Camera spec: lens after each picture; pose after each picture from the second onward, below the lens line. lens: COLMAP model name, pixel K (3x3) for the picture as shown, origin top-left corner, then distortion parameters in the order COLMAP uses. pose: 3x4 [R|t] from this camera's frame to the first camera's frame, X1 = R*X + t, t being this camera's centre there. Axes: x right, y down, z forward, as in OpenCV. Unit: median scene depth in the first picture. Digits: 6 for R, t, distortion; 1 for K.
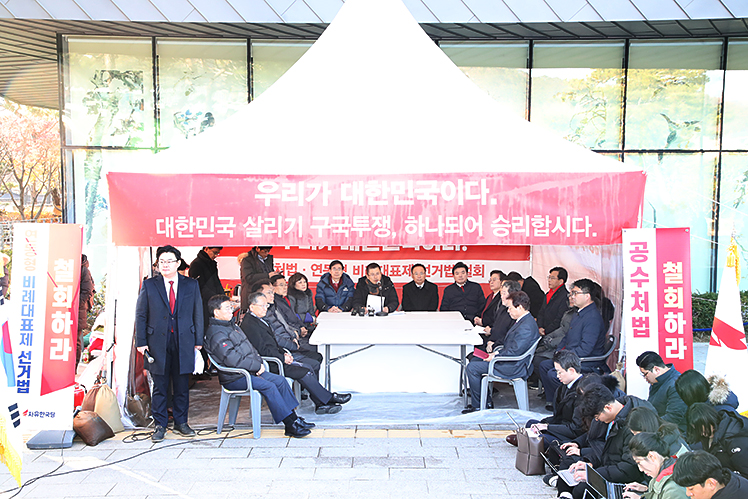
lens RADIAL K [[882.0, 0, 374.0], [0, 882.0, 249.5], [0, 0, 1]] dist [0.110214, -0.021773]
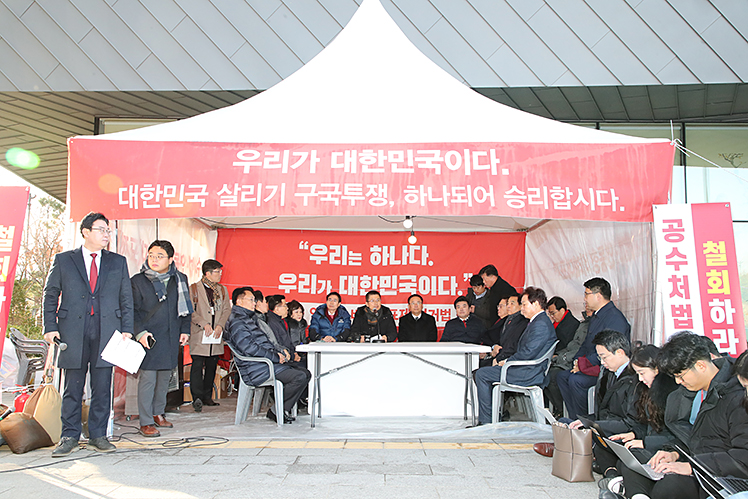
lens RADIAL K [[675.1, 0, 374.0], [0, 675.1, 249.5], [0, 0, 1]] dist [0.027644, -0.000555]
pose [[0.999984, 0.004981, -0.002705, 0.007294], [-0.005378, 0.984514, -0.175225, 0.139011], [0.001791, 0.175237, 0.984525, 0.351518]]
